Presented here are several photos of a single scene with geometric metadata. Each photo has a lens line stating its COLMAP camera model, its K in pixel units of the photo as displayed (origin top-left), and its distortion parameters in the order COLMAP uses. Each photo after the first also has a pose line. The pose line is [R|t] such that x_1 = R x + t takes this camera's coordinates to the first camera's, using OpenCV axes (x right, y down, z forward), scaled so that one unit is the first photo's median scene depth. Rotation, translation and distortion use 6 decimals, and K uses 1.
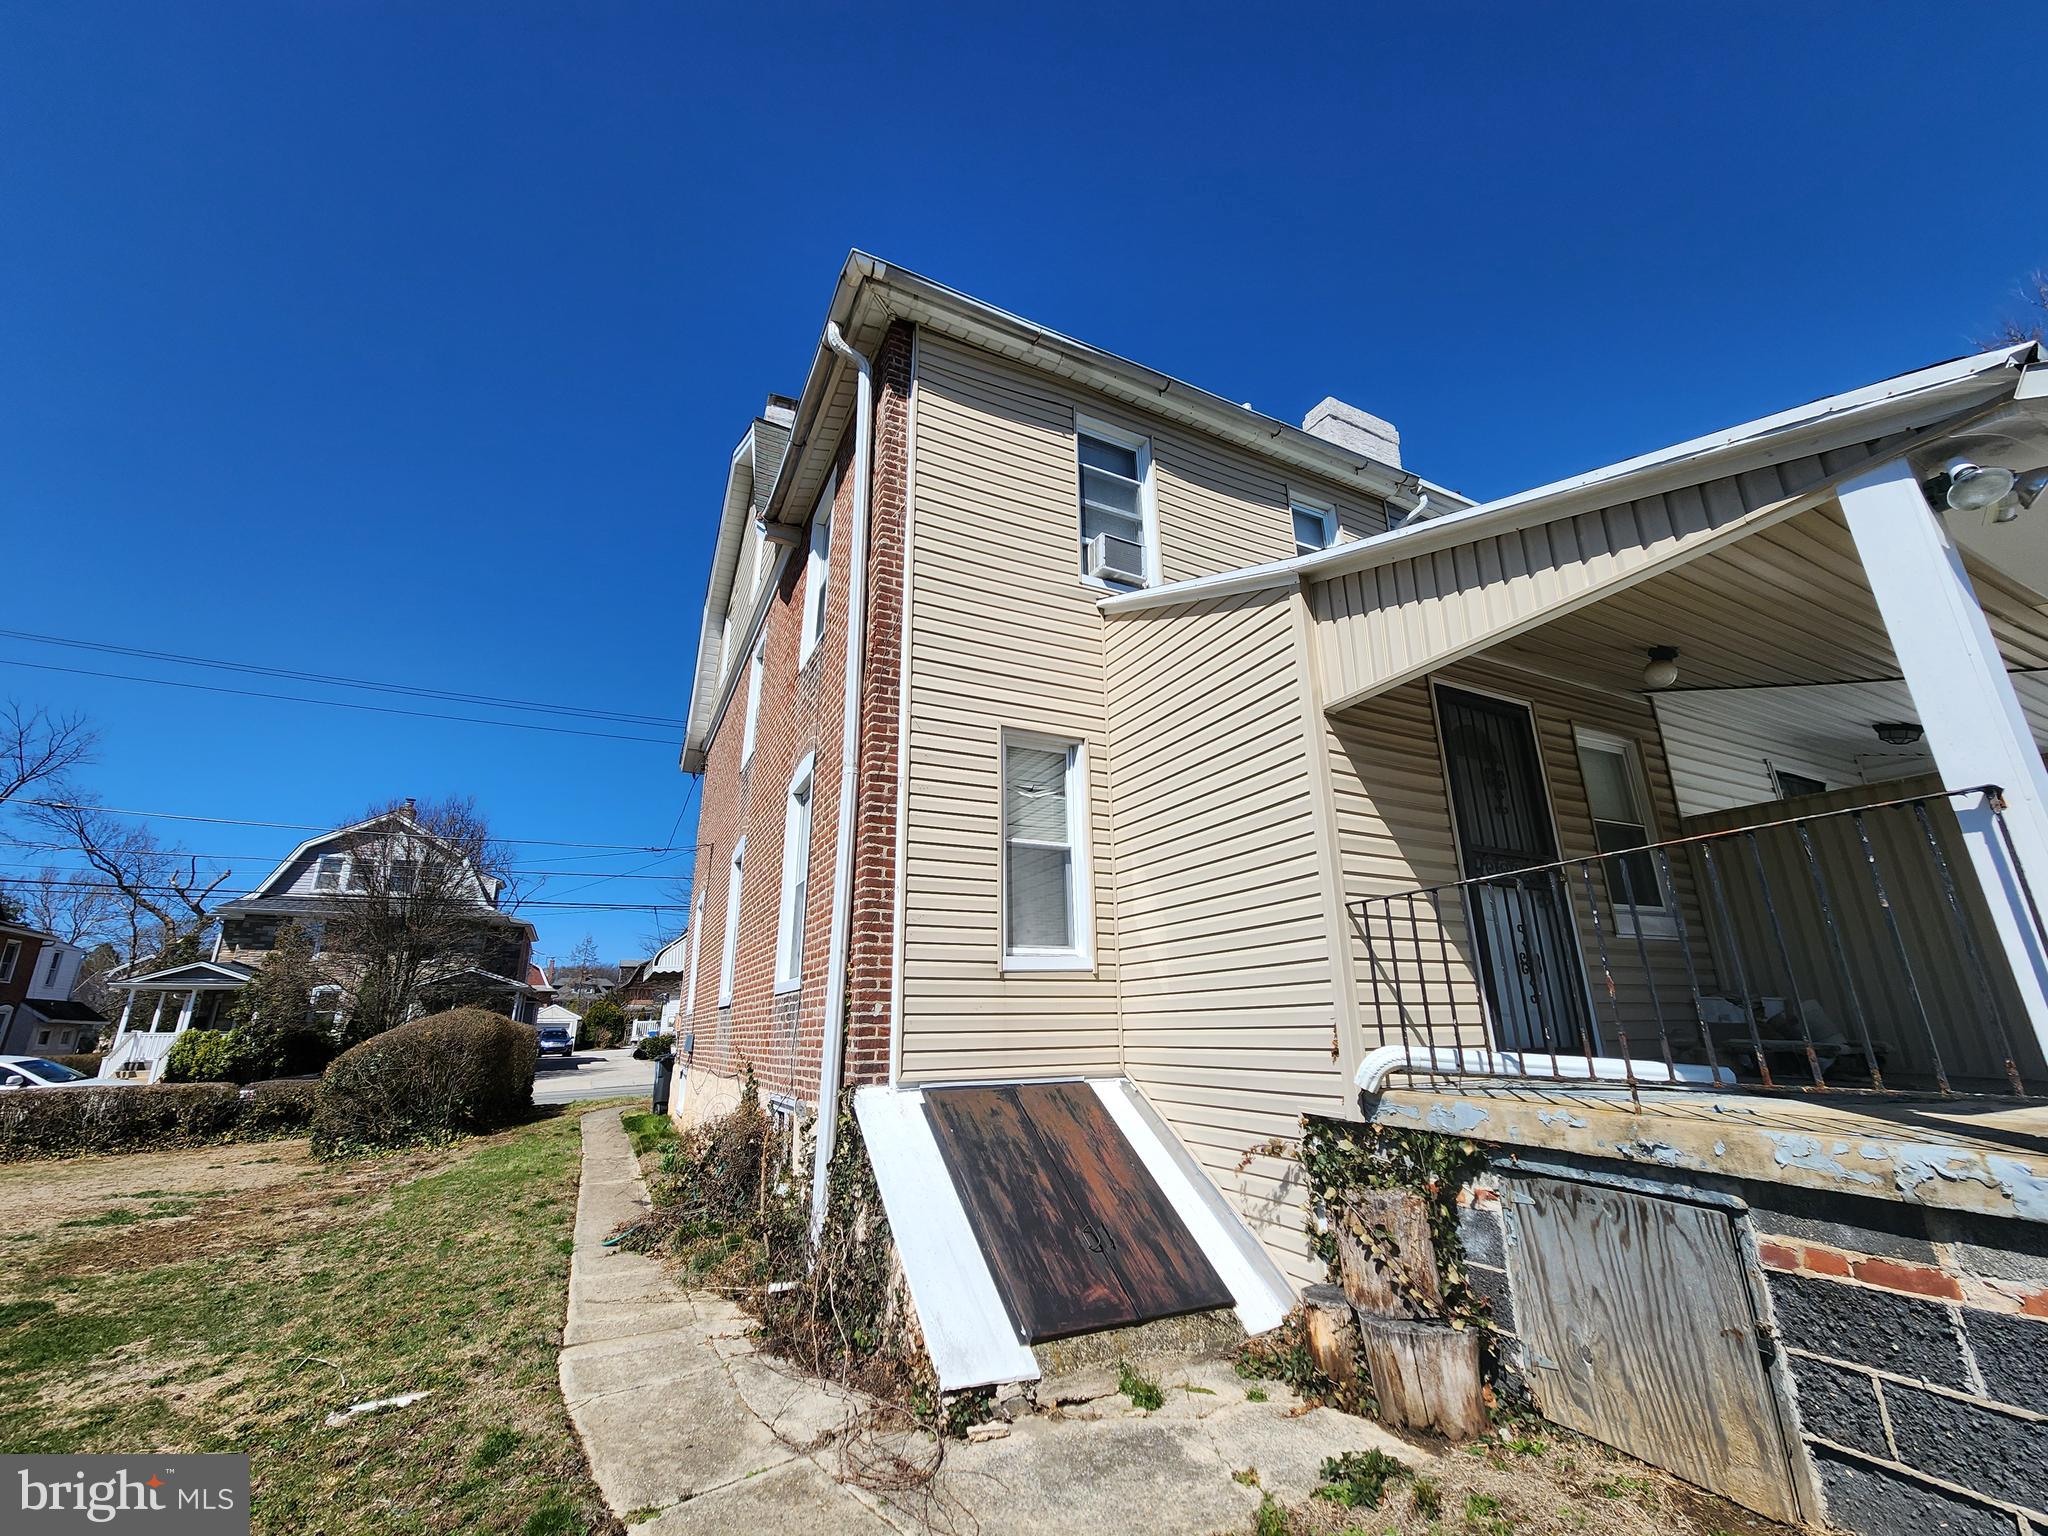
lens RADIAL K [[842.4, 0, 1029.5], [0, 842.4, 762.6], [0, 0, 1]] dist [-0.003487, -0.000326]
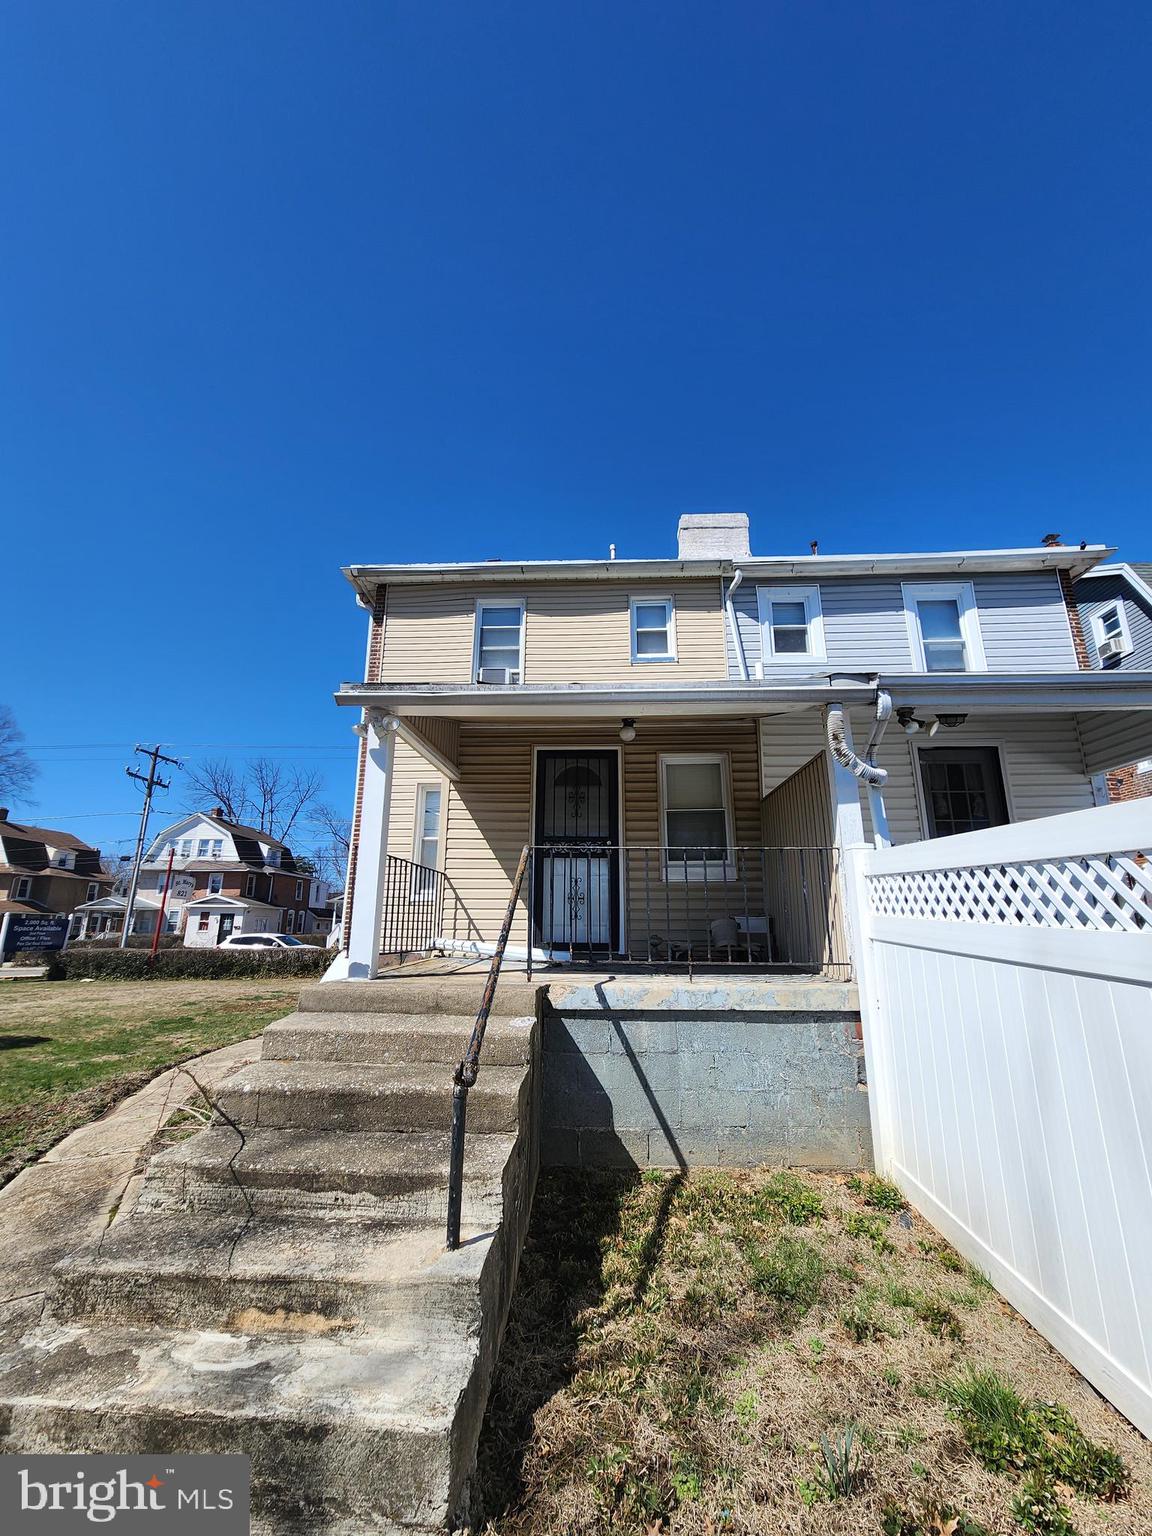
lens RADIAL K [[631.8, 0, 575.4], [0, 631.8, 766.8], [0, 0, 1]] dist [-0.003487, -0.000326]
pose [[0.867149, -0.106968, -0.486426, 0.893038], [0.134692, 0.990637, 0.022269, -0.055991], [0.479490, -0.084828, 0.873438, -0.136580]]
